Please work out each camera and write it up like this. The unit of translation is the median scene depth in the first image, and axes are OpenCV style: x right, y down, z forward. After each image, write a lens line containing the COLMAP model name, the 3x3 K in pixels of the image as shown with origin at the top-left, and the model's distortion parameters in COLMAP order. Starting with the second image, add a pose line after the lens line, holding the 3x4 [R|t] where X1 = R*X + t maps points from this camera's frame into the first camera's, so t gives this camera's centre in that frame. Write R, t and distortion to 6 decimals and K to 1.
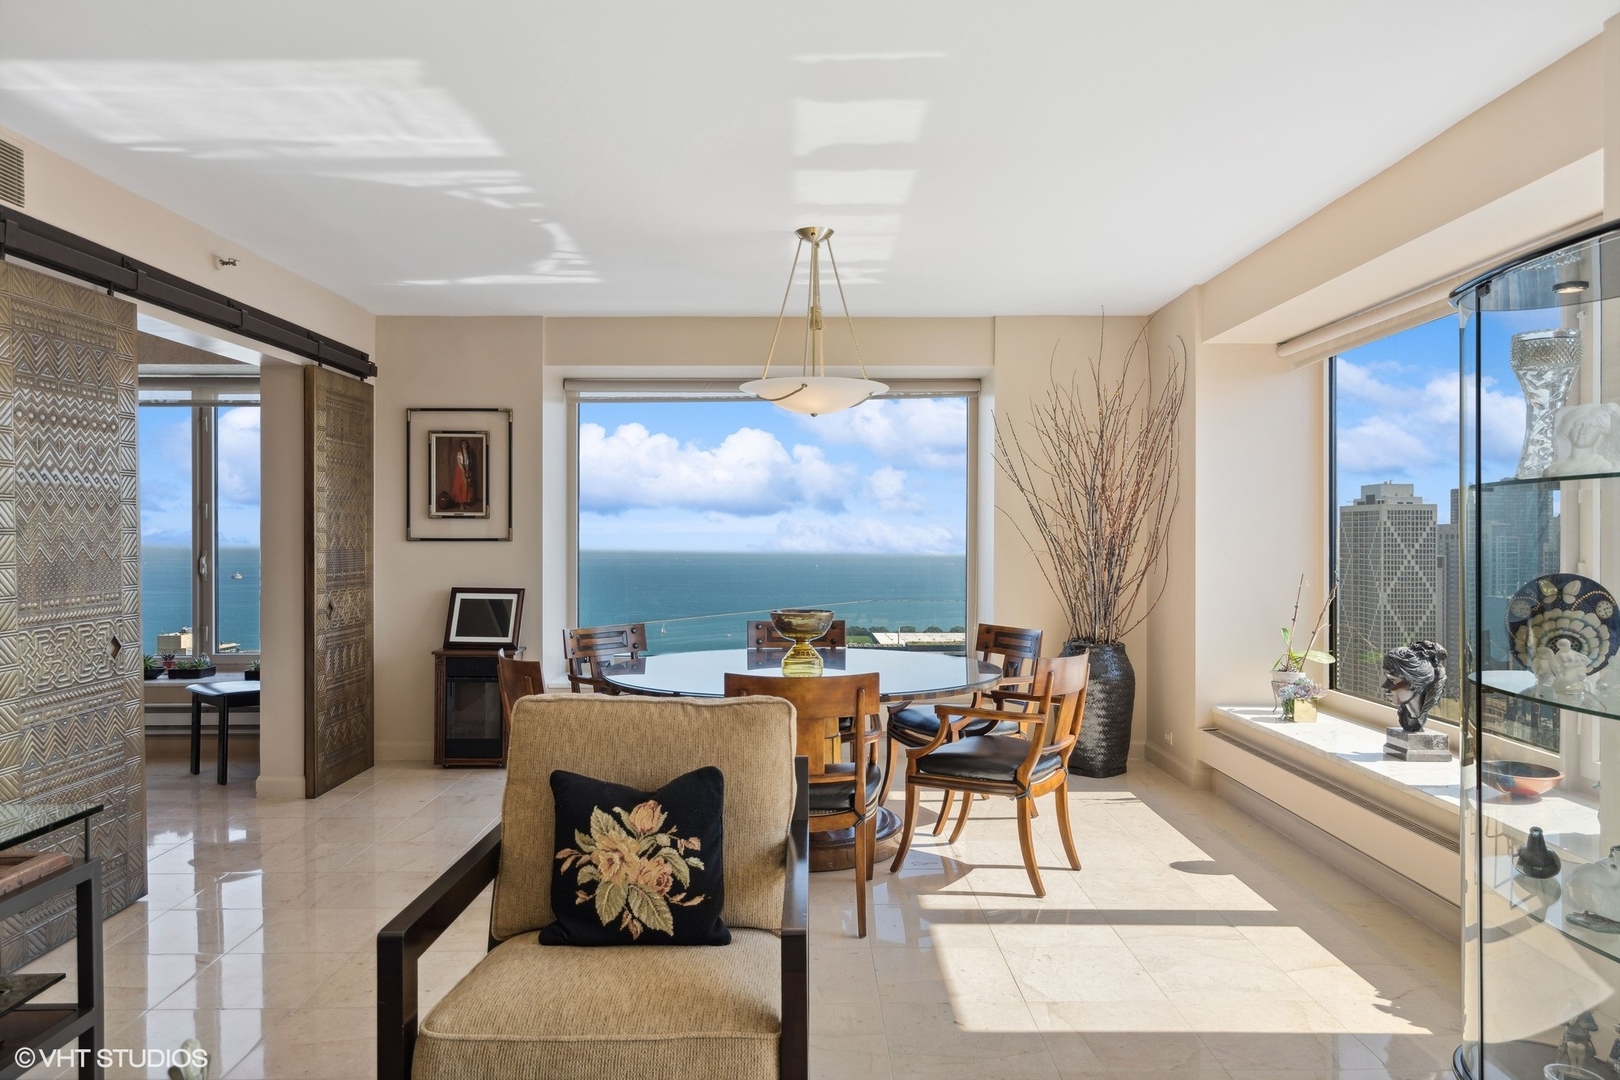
lens RADIAL K [[1114.7, 0, 810.0], [0, 1114.7, 540.0], [0, 0, 1]] dist [0.004772, 0.005456]
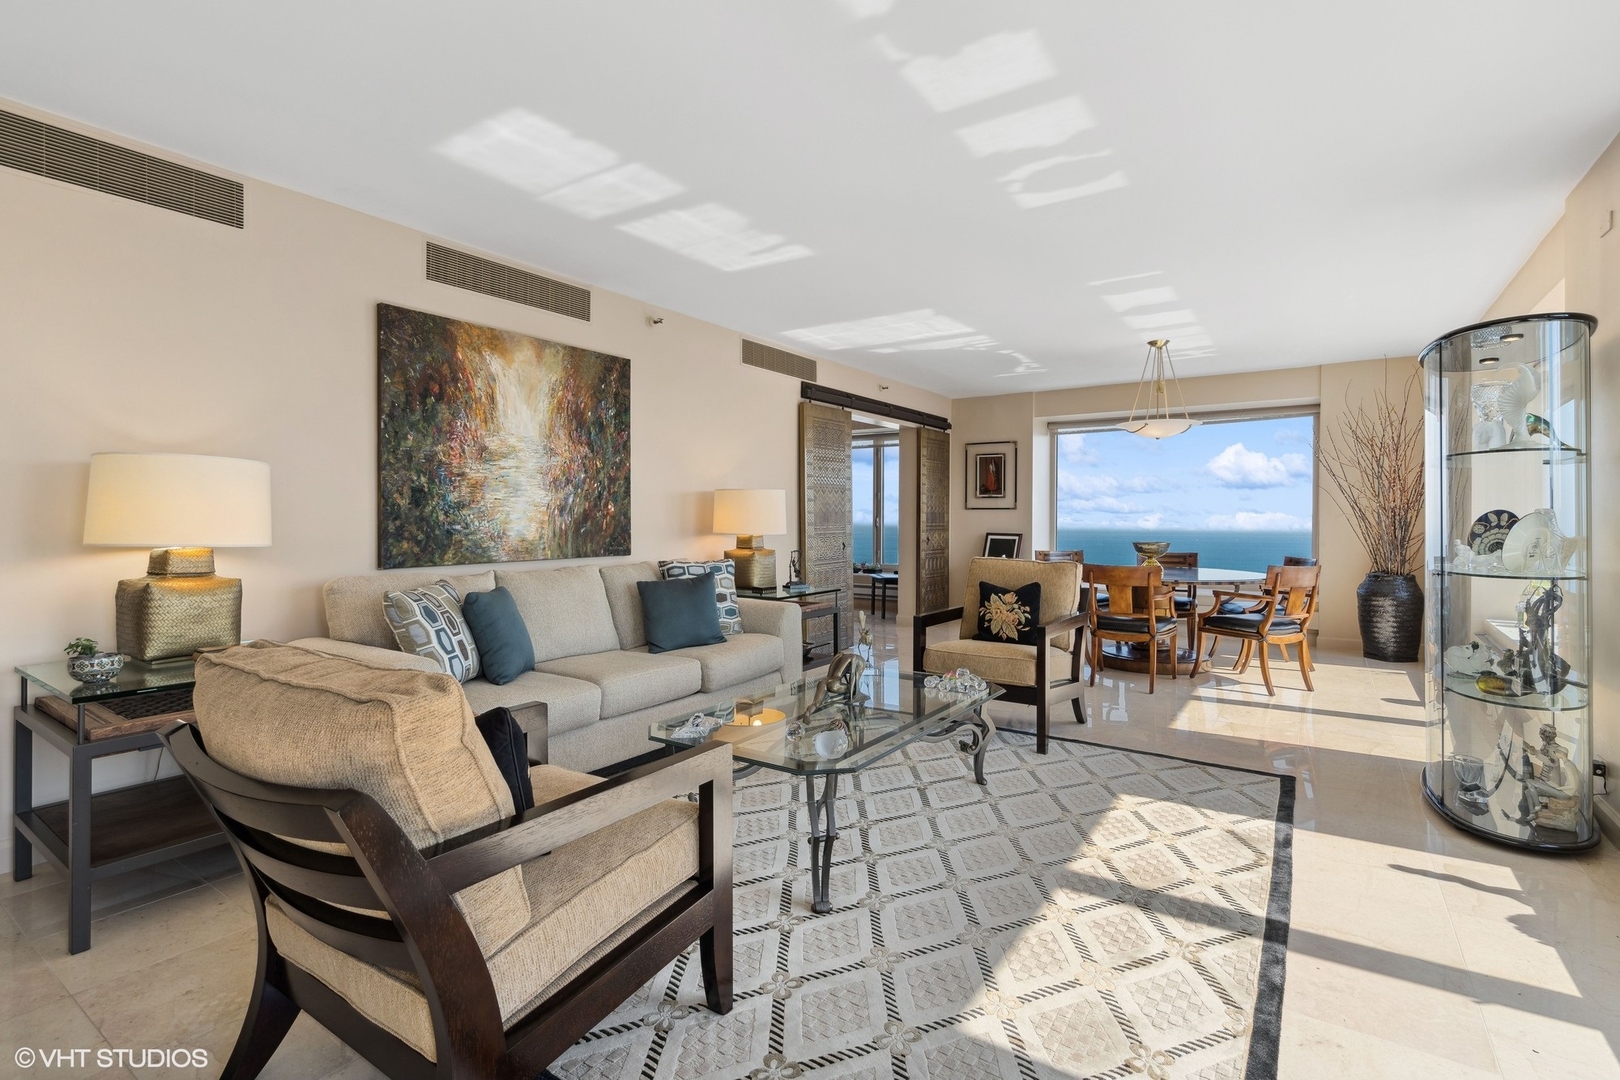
lens RADIAL K [[759.7, 0, 798.0], [0, 759.7, 528.5], [0, 0, 1]] dist [0.001050, 0.000284]
pose [[0.818814, 0.010915, -0.573955, 0.202072], [-0.005553, 0.999923, 0.011094, 0.024714], [0.574032, -0.005897, 0.818812, -0.336488]]
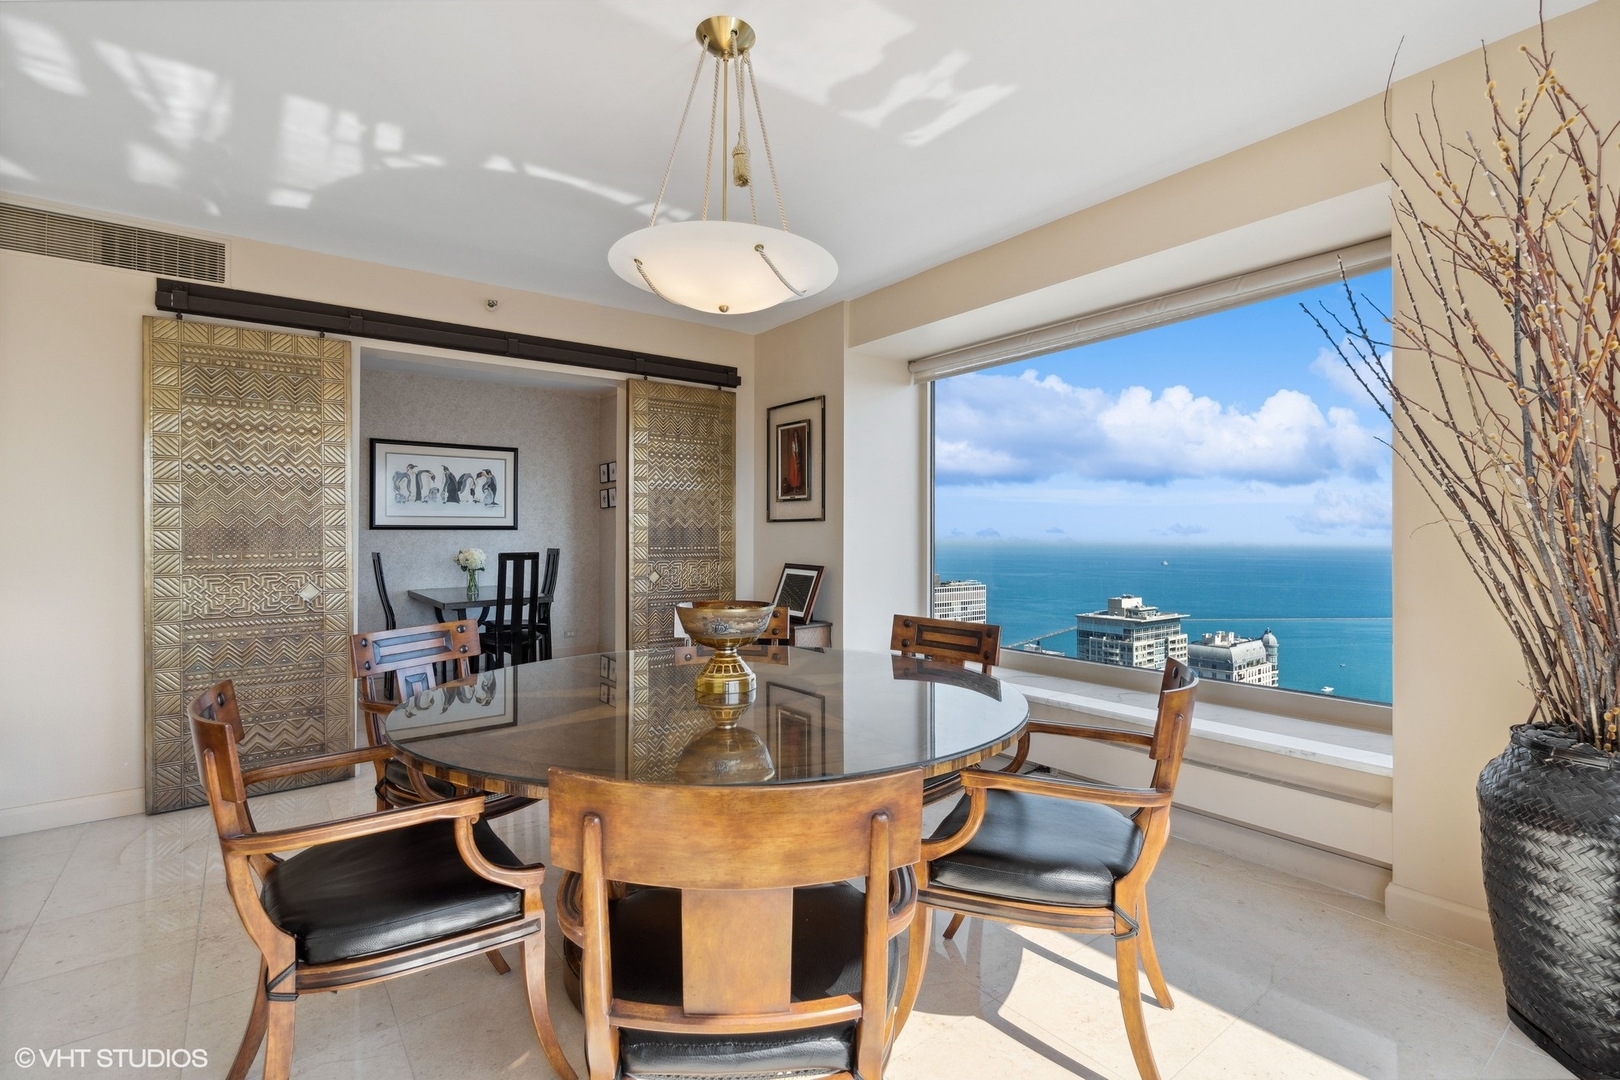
lens RADIAL K [[729.6, 0, 810.0], [0, 729.6, 540.0], [0, 0, 1]] dist [0.000114, 0.000061]
pose [[0.593383, 0.002267, -0.804917, 0.314011], [-0.001795, 0.999997, 0.001493, 0.020461], [0.804918, 0.000559, 0.593386, 0.654726]]
